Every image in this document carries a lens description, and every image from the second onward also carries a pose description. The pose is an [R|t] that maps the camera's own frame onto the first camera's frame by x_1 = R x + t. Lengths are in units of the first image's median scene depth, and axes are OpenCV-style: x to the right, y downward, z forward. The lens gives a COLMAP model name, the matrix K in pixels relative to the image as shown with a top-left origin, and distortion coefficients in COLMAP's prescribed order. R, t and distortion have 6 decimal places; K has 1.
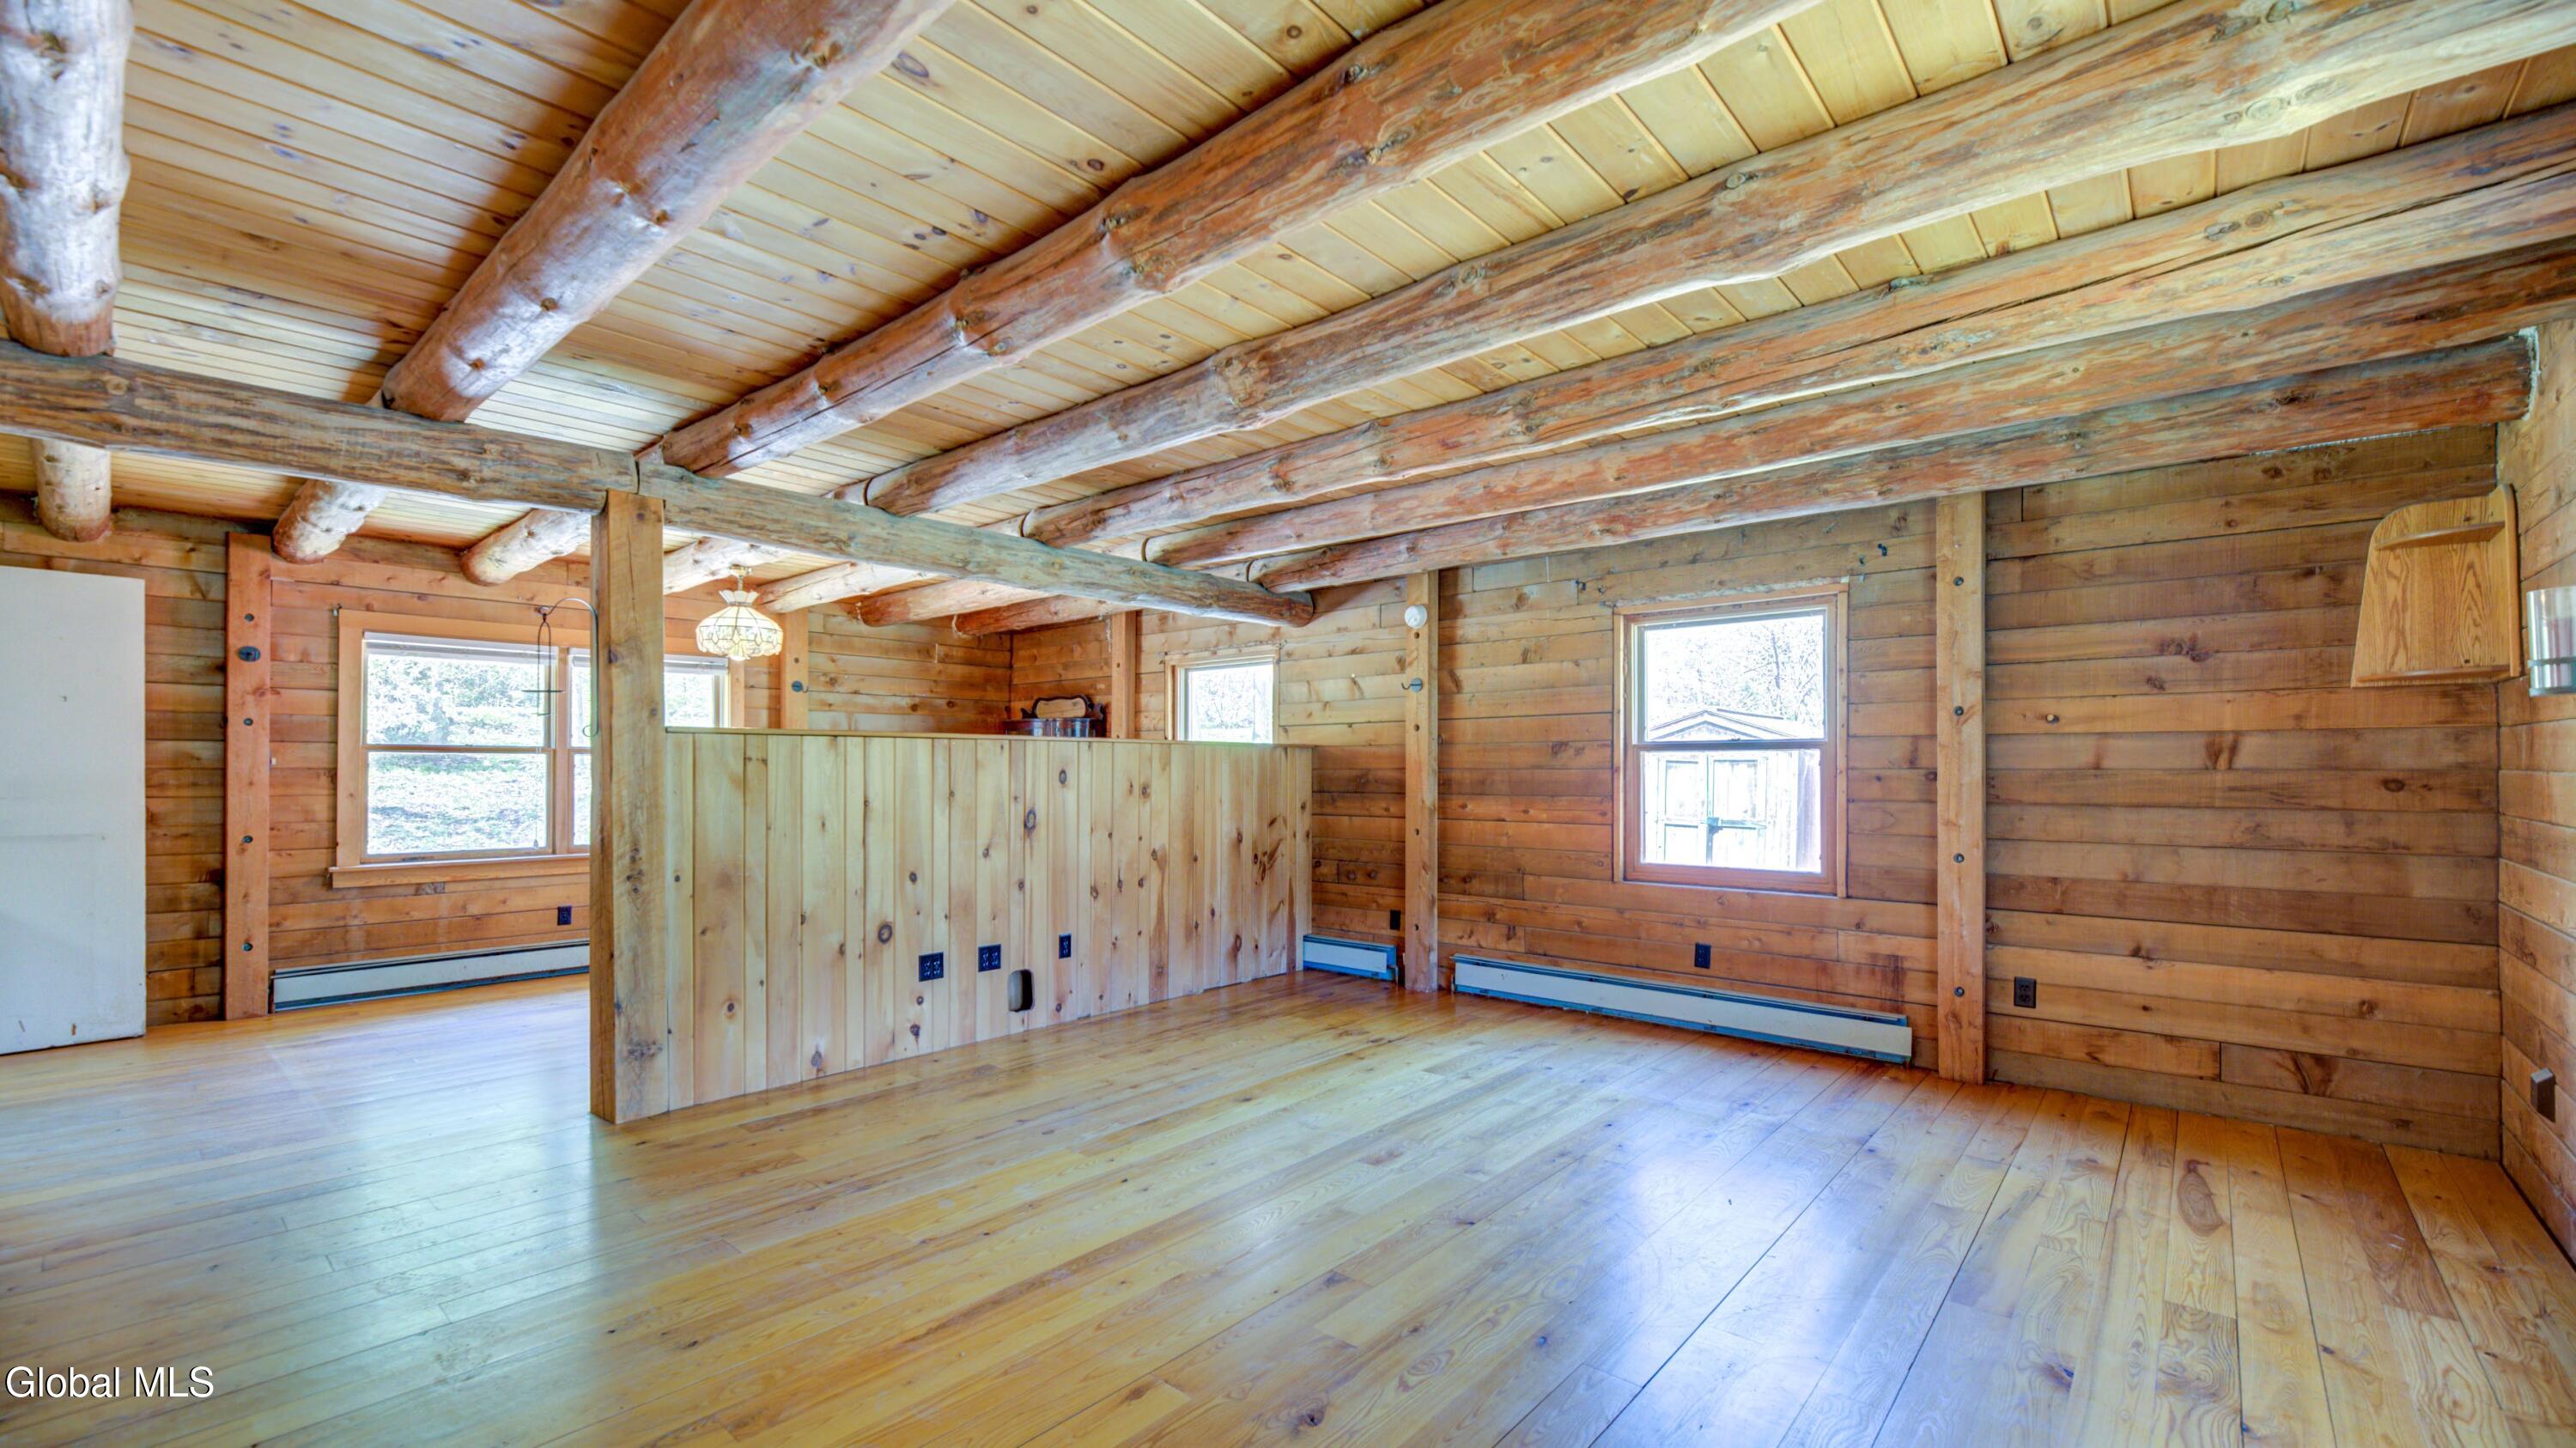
lens RADIAL K [[1052.4, 0, 1273.9], [0, 1052.4, 765.7], [0, 0, 1]] dist [-0.010615, -0.000684]
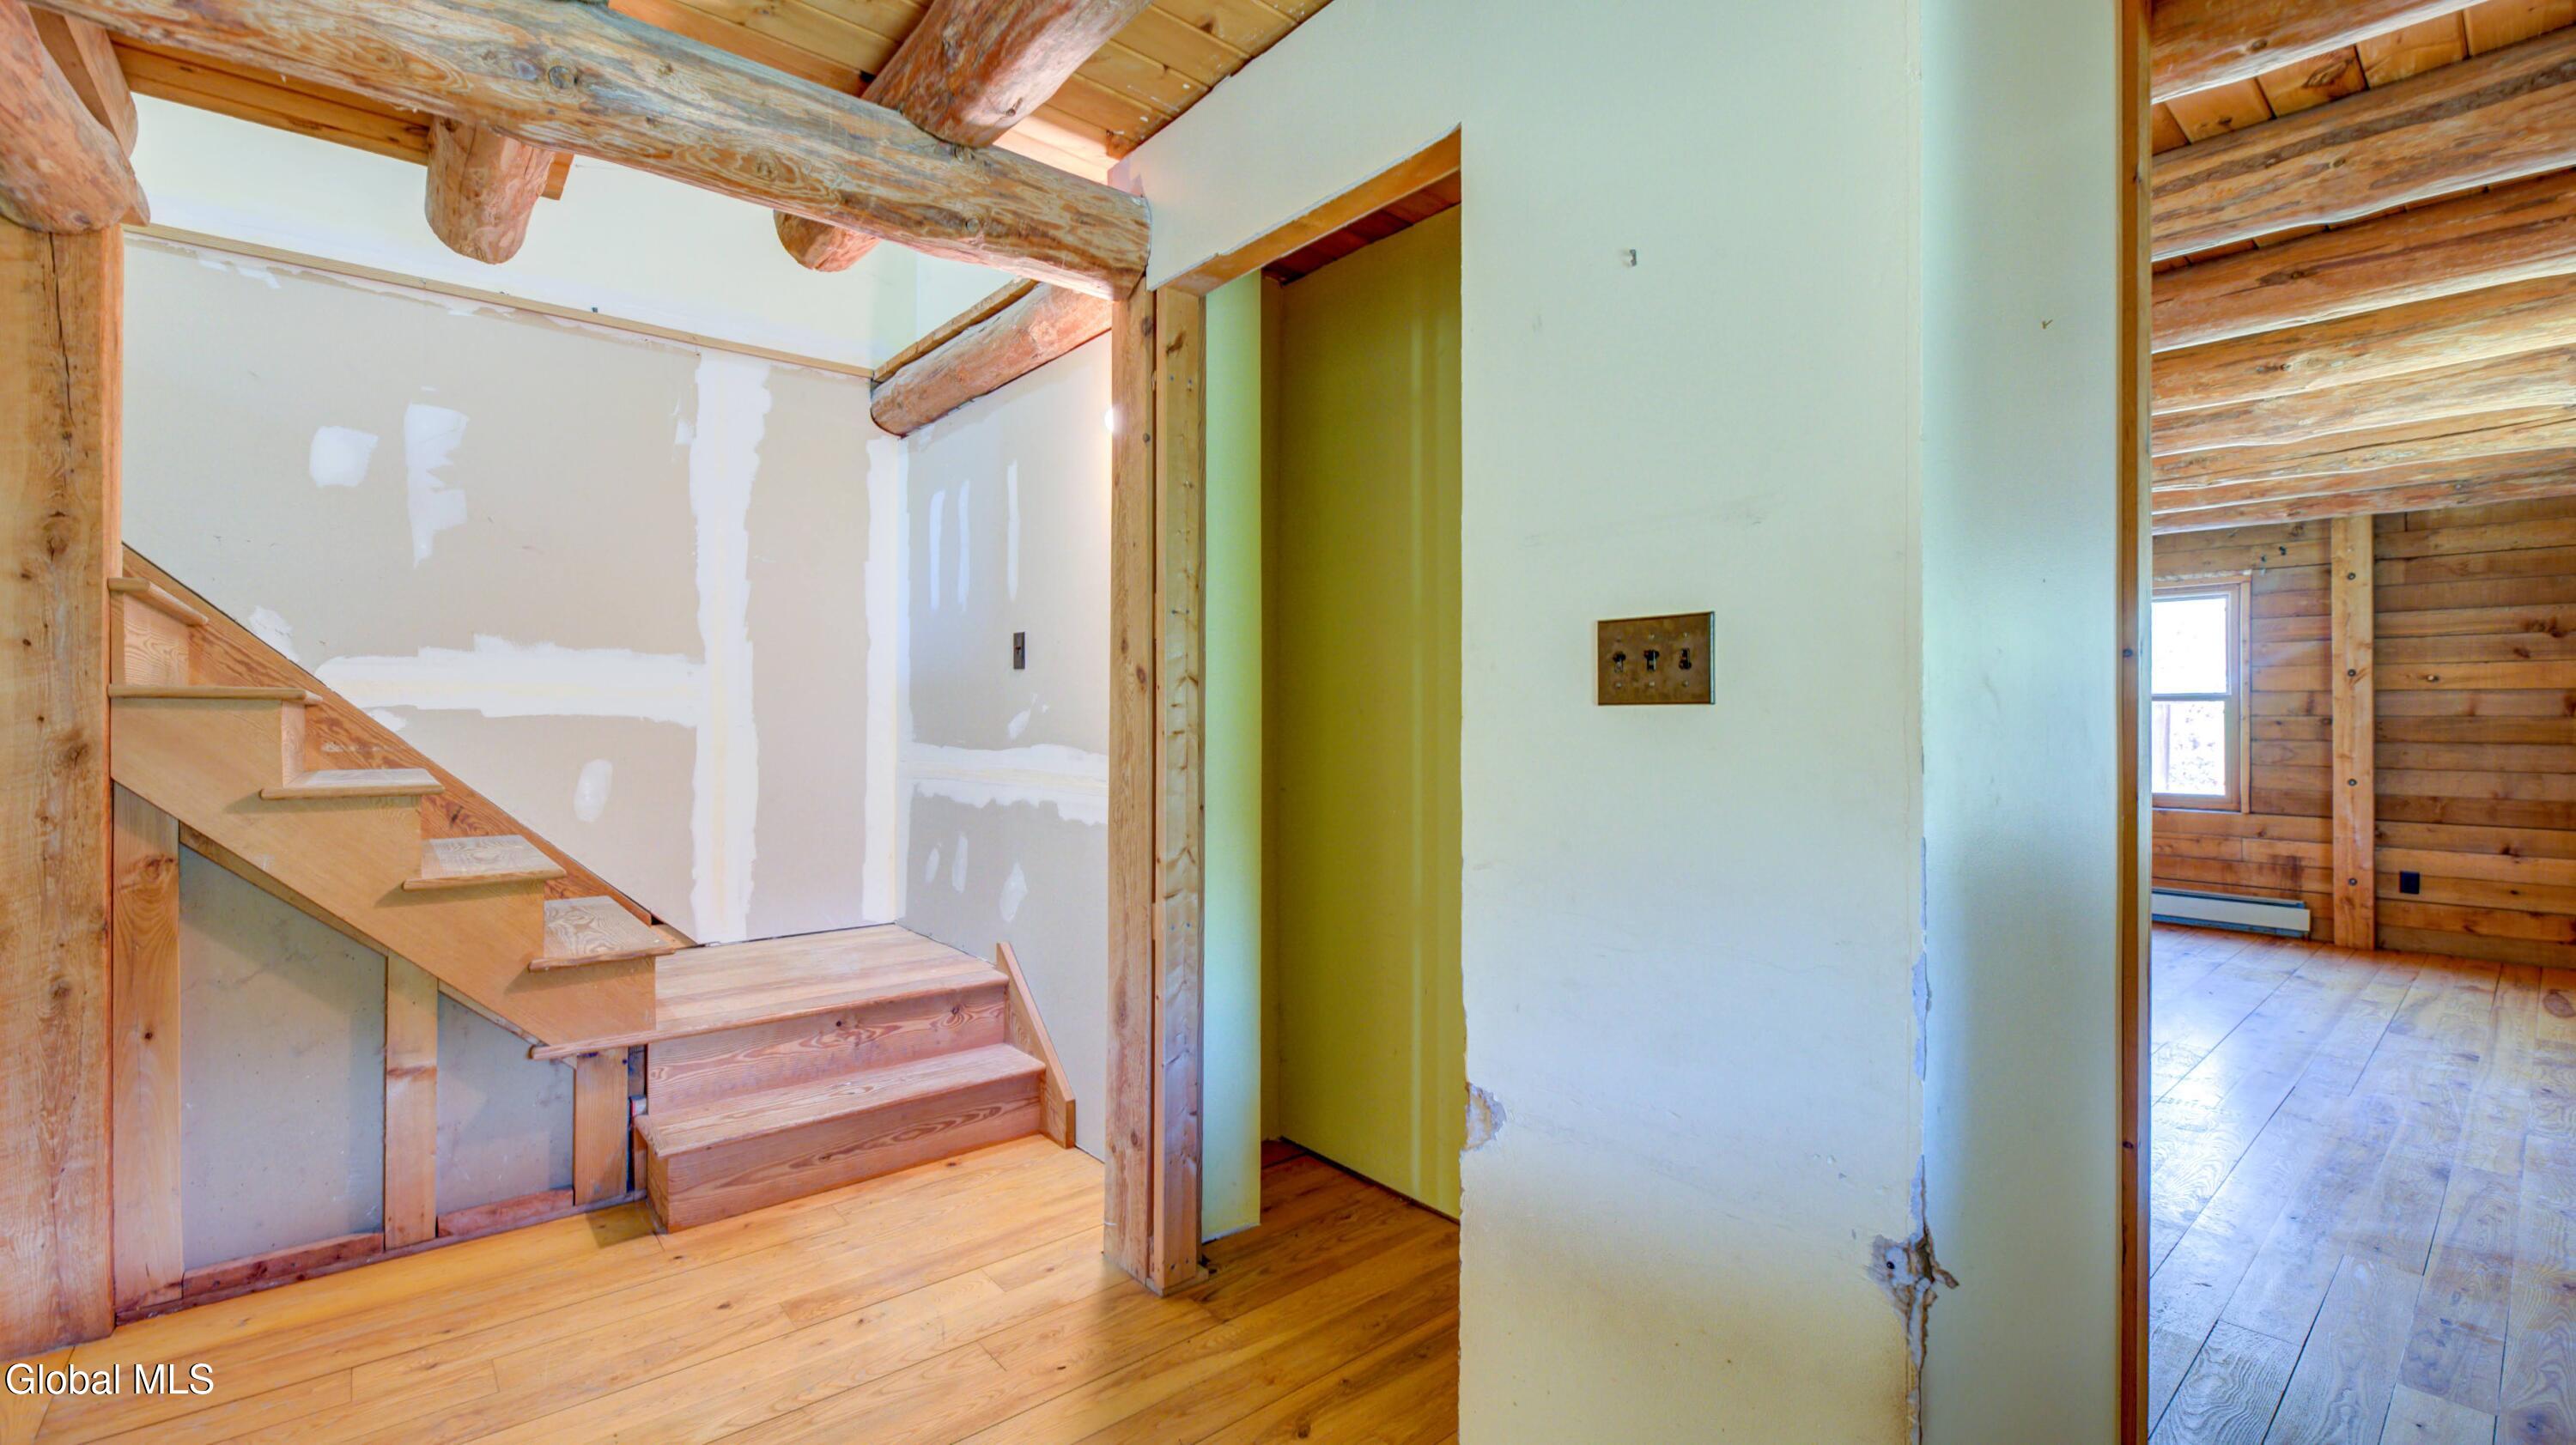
lens RADIAL K [[1052.3, 0, 1297.9], [0, 1052.3, 710.5], [0, 0, 1]] dist [-0.010615, -0.000684]
pose [[0.987639, -0.000184, -0.156748, -0.474745], [-0.000061, 0.999999, -0.001555, -0.001831], [0.156748, 0.001545, 0.987637, -0.532262]]
